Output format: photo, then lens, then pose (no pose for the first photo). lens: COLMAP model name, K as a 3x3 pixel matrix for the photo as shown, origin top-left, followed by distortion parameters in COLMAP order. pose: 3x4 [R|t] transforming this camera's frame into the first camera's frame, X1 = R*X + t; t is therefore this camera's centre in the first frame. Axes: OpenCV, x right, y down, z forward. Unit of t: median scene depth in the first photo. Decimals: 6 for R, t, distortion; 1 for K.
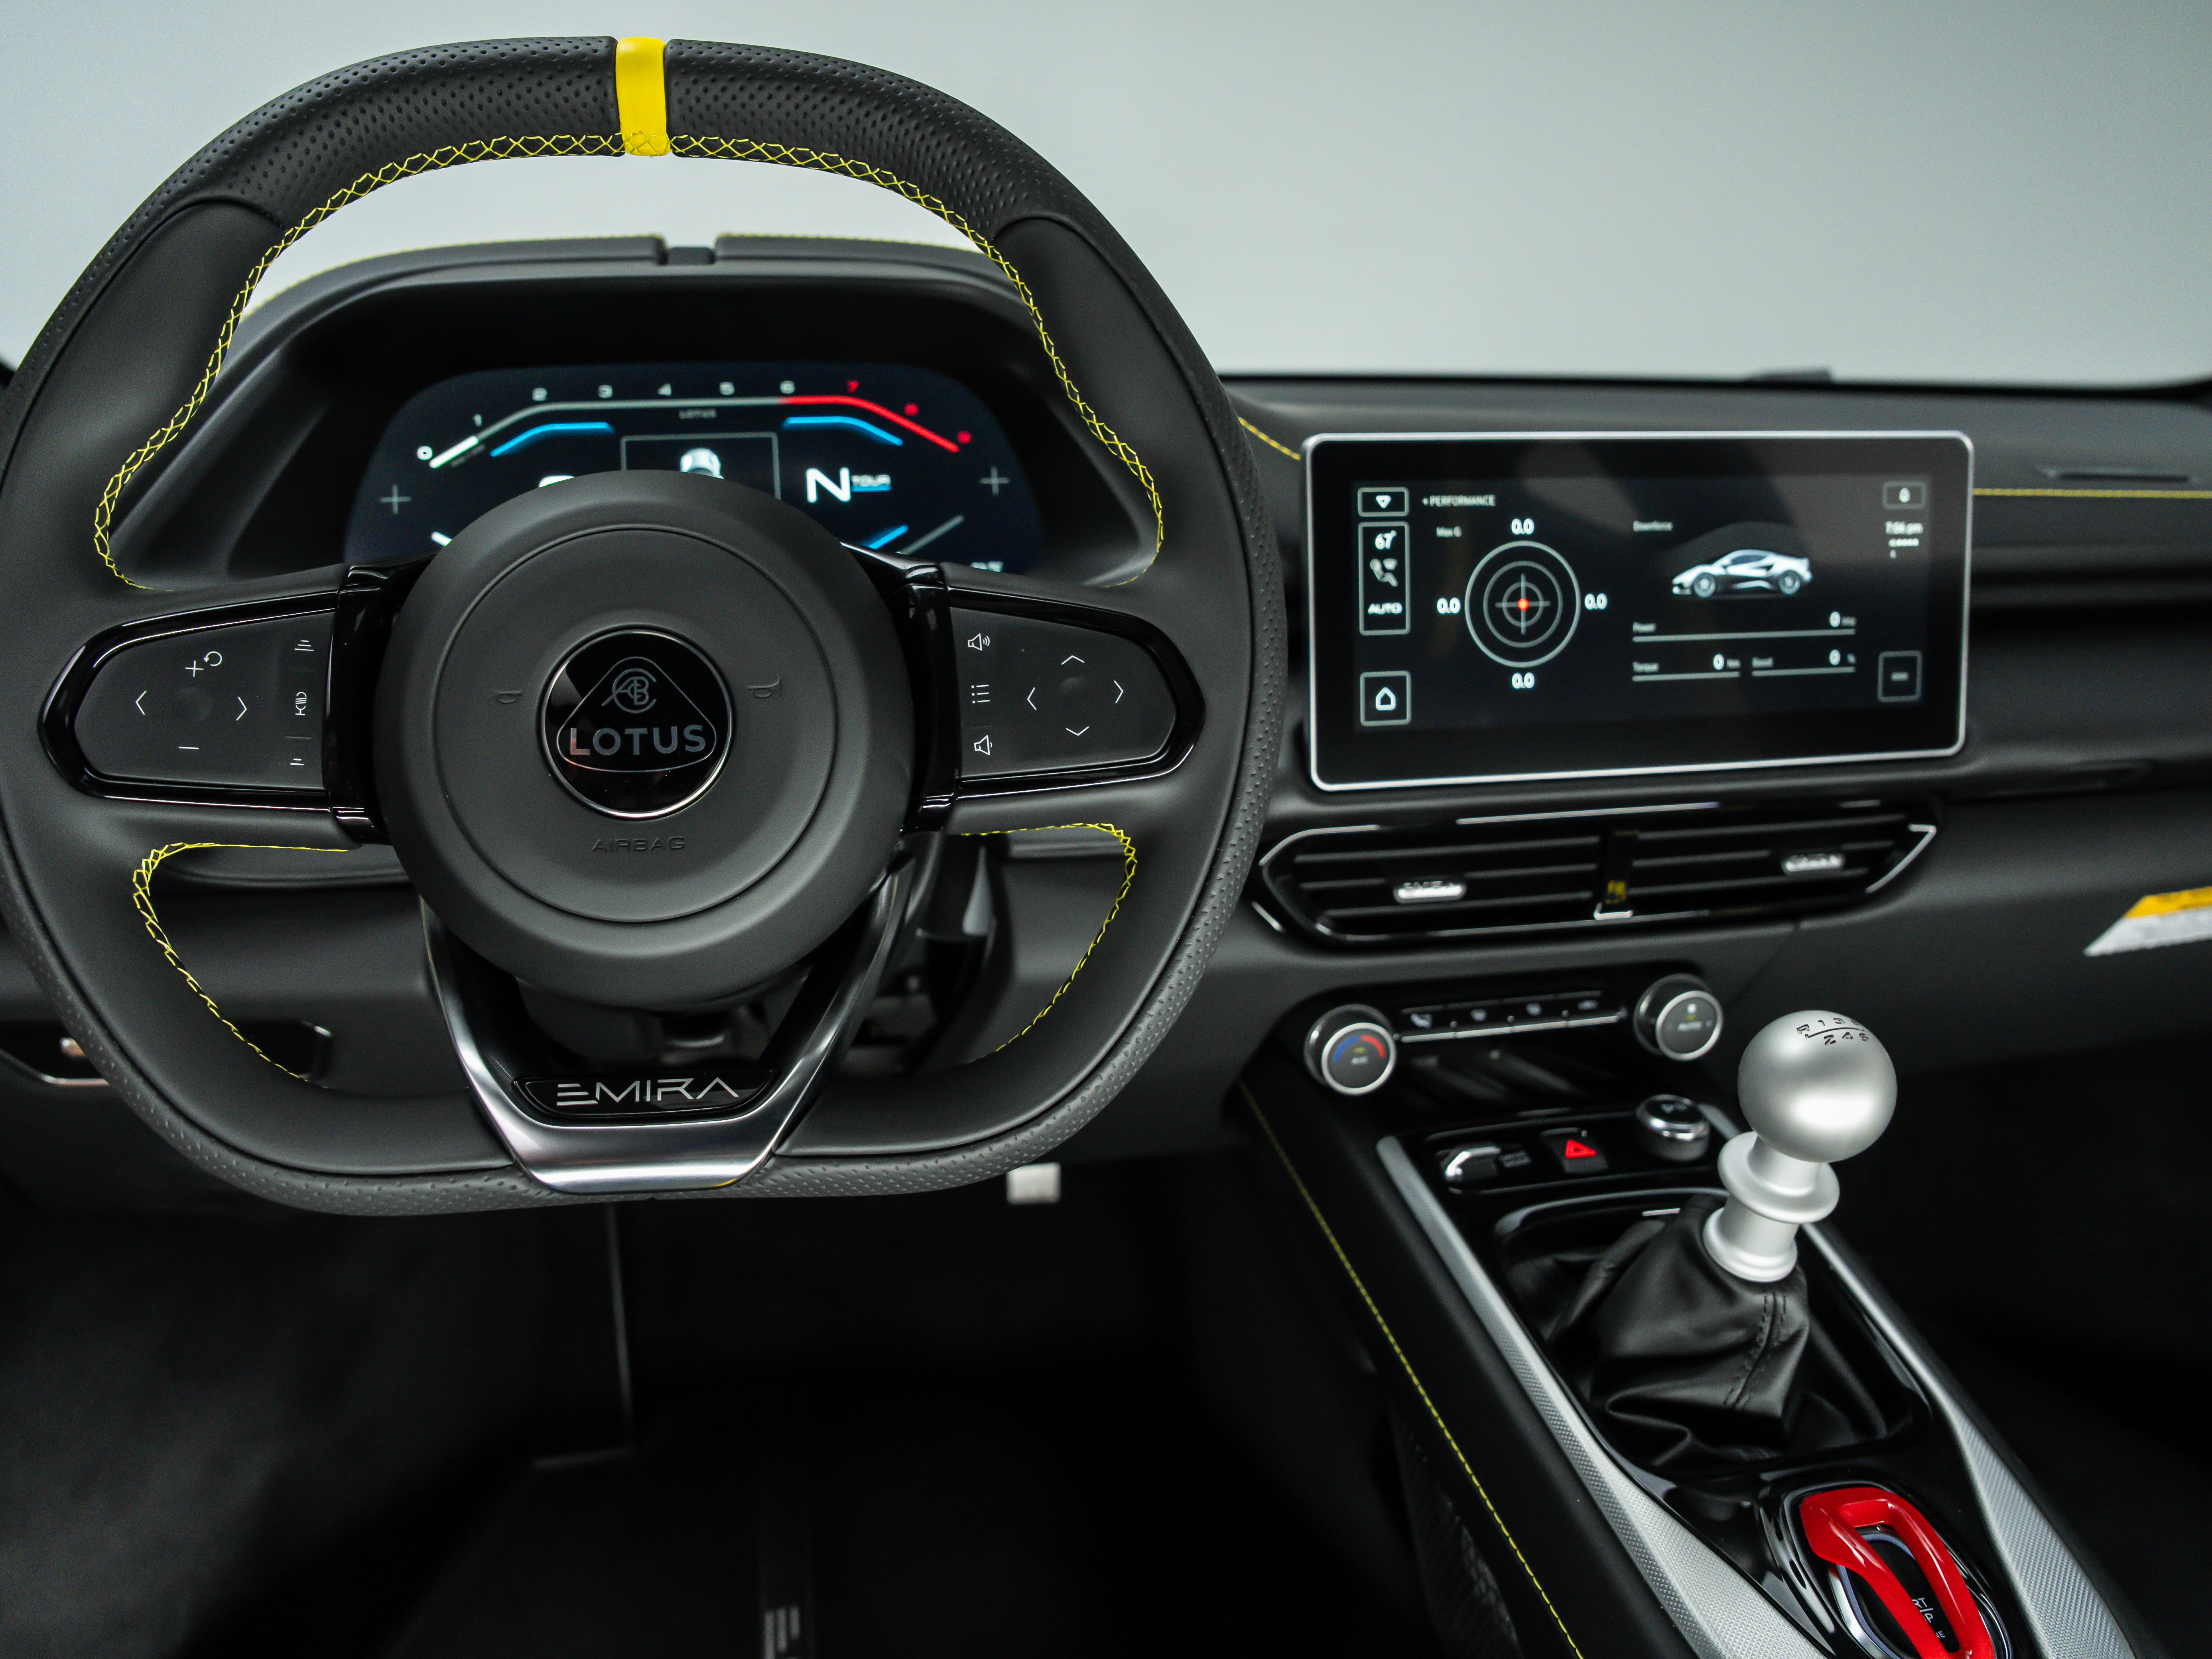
lens RADIAL K [[1683.6, 0, 1087.2], [0, 1683.6, 793.2], [0, 0, 1]] dist [-0.095261, 0.022614]
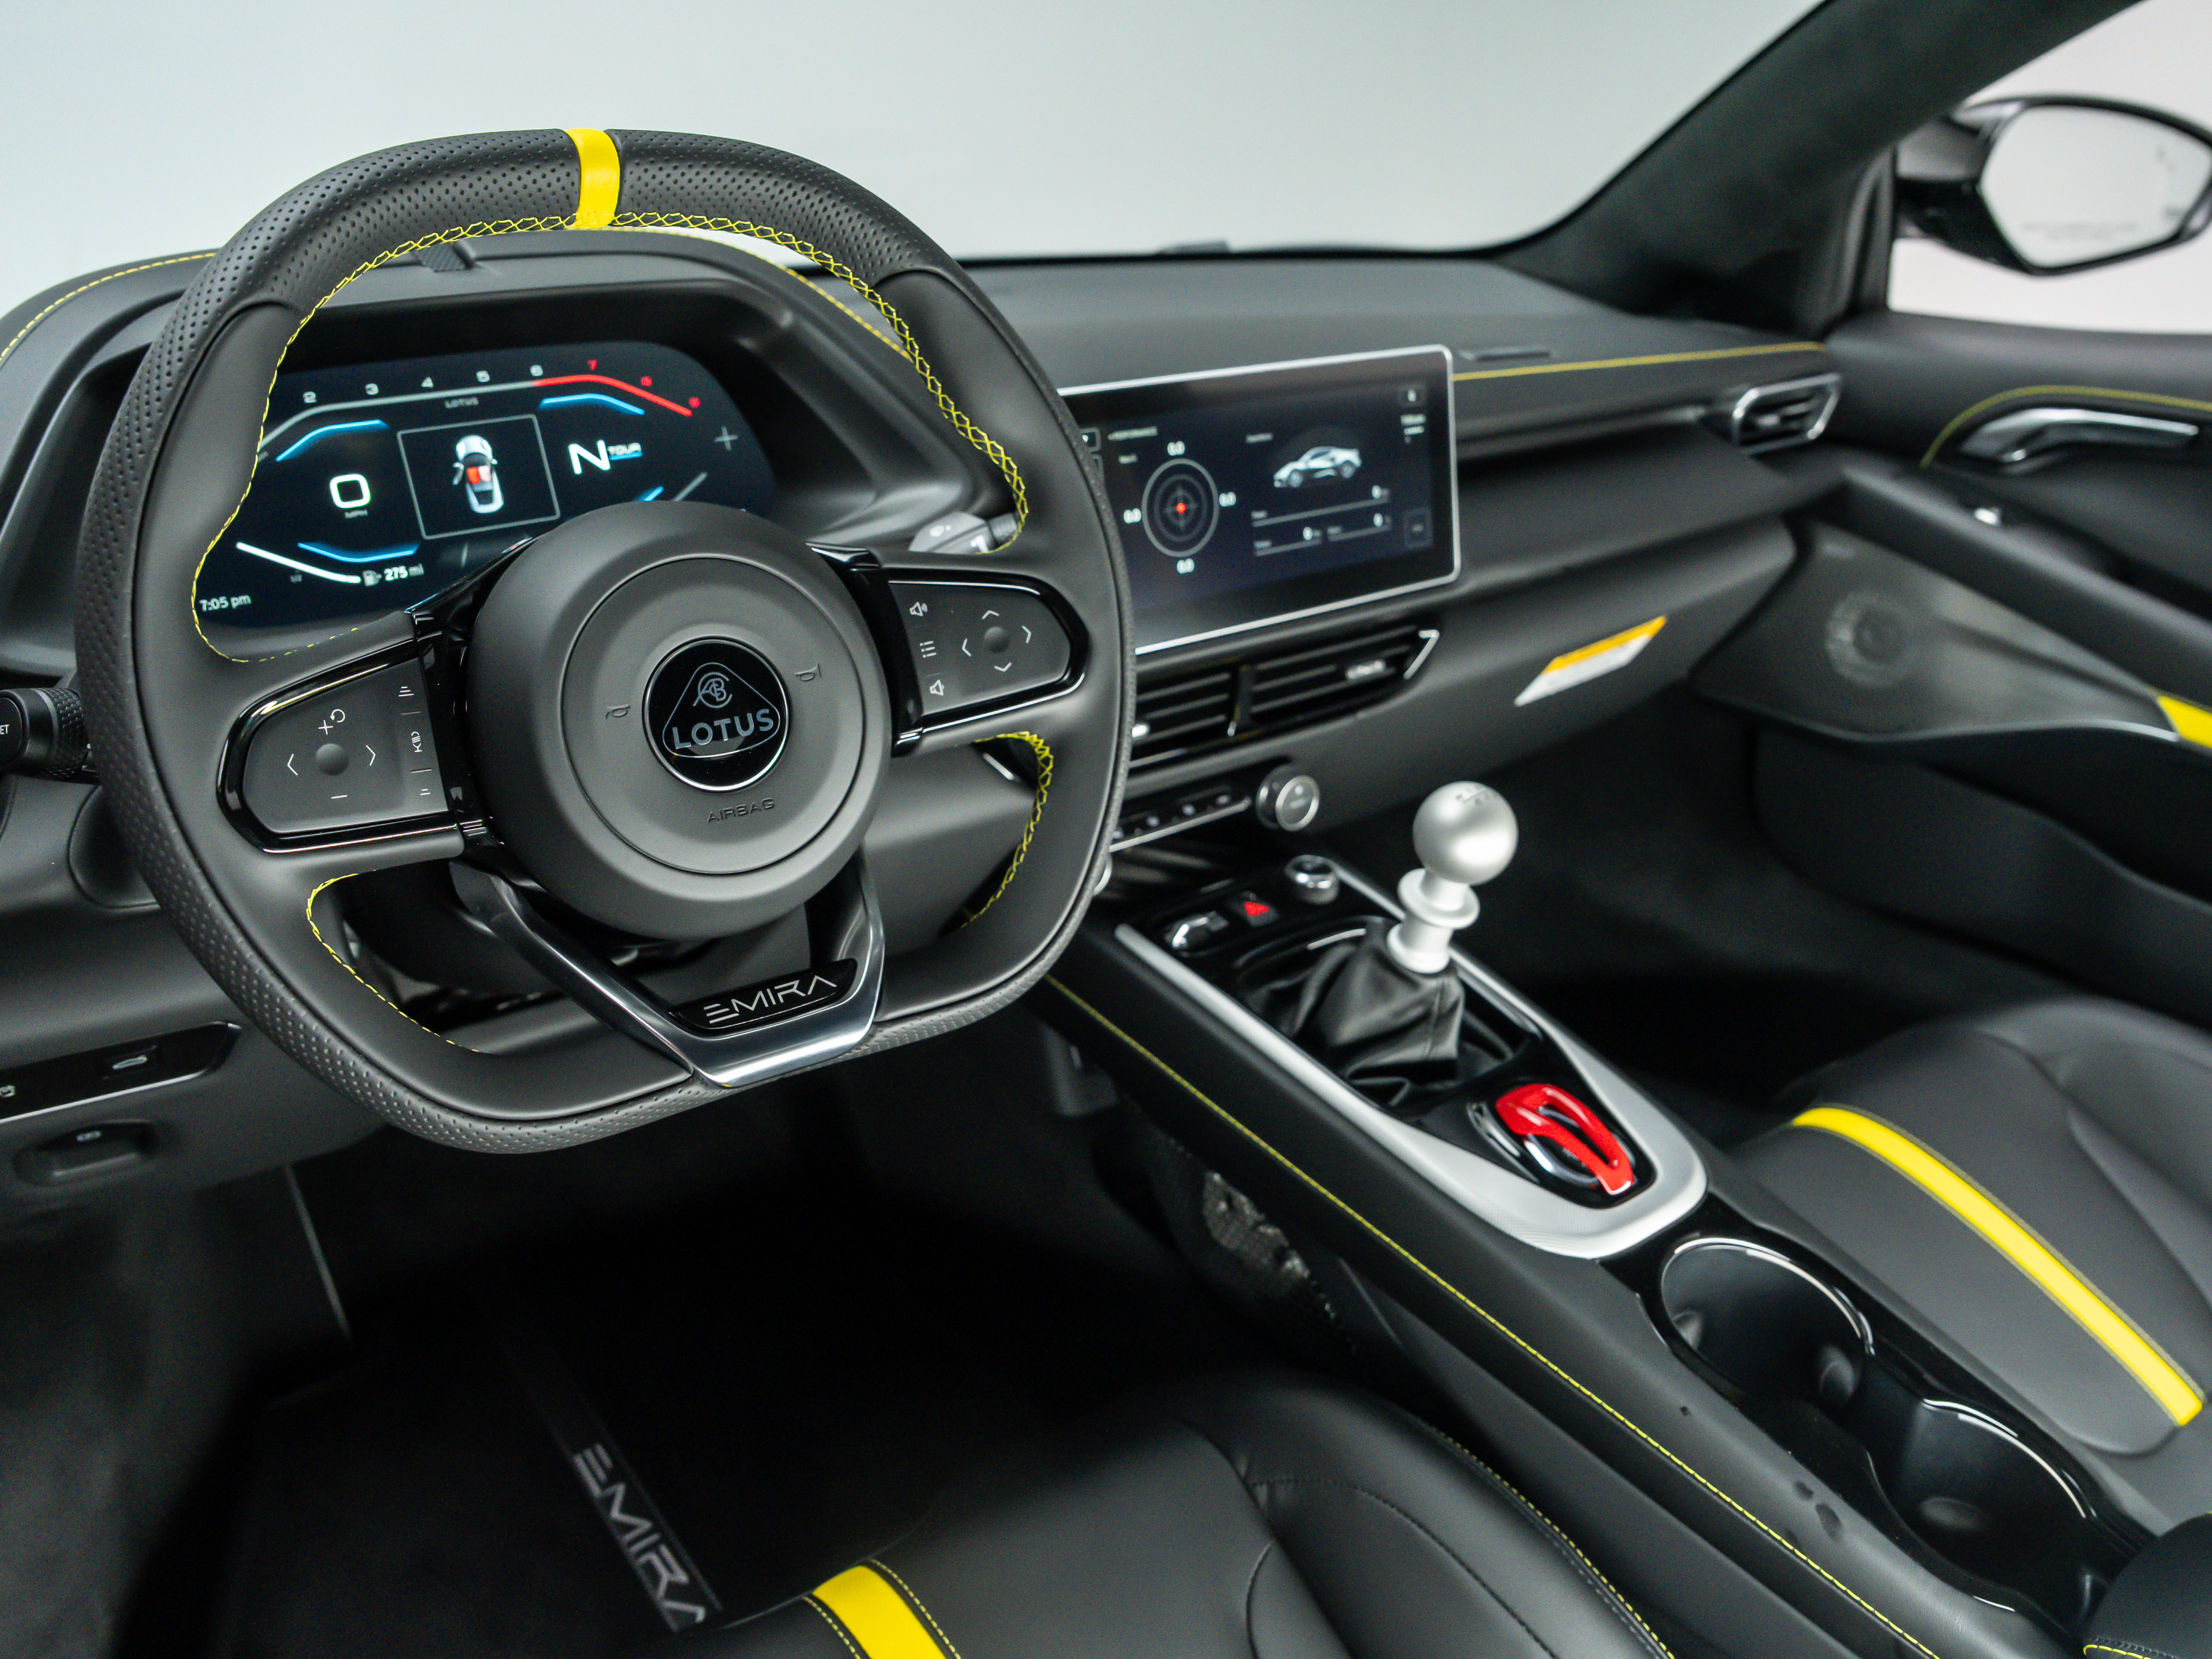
lens RADIAL K [[1683.6, 0, 1084.1], [0, 1683.6, 787.4], [0, 0, 1]] dist [-0.095261, 0.022614]
pose [[0.904277, -0.164868, 0.393829, -0.350238], [0.118969, 0.983201, 0.138430, -0.086678], [-0.410036, -0.078326, 0.908700, -0.172995]]
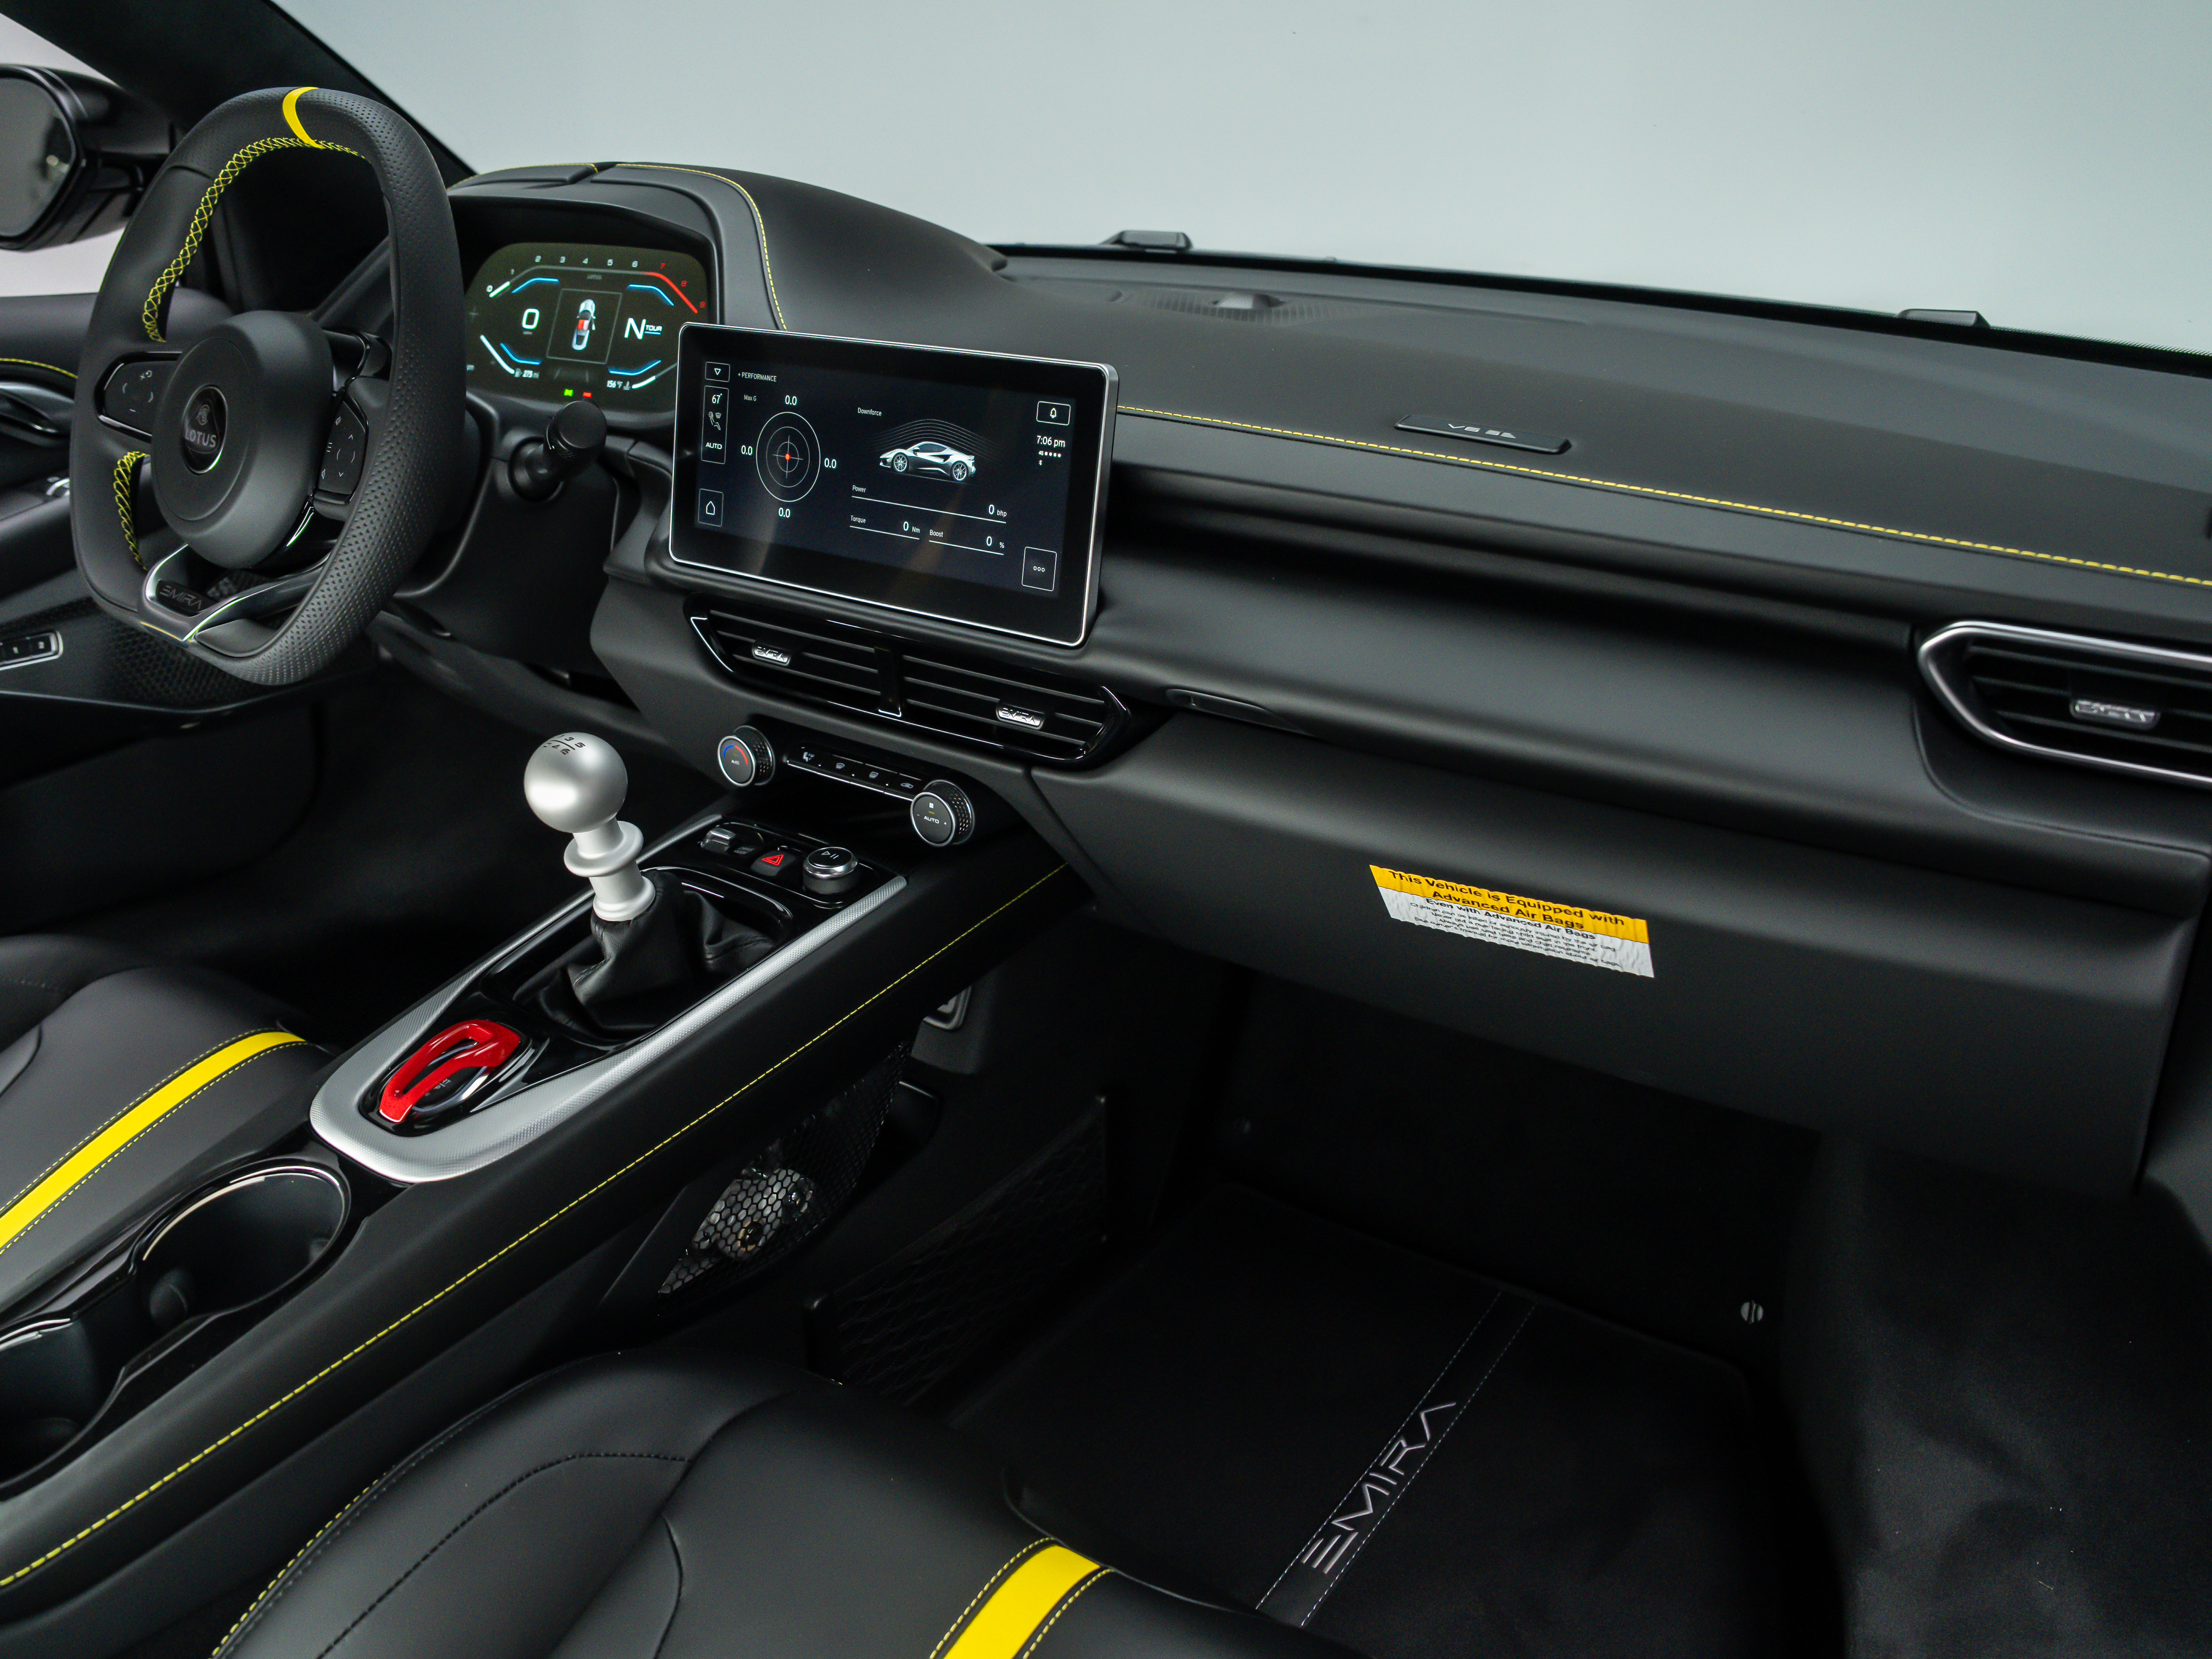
lens RADIAL K [[1683.6, 0, 1088.9], [0, 1683.6, 773.8], [0, 0, 1]] dist [-0.095261, 0.022614]
pose [[0.701460, 0.269799, -0.659668, 1.374785], [-0.212035, 0.962669, 0.168256, -0.142442], [0.680437, 0.021848, 0.732481, 0.161603]]
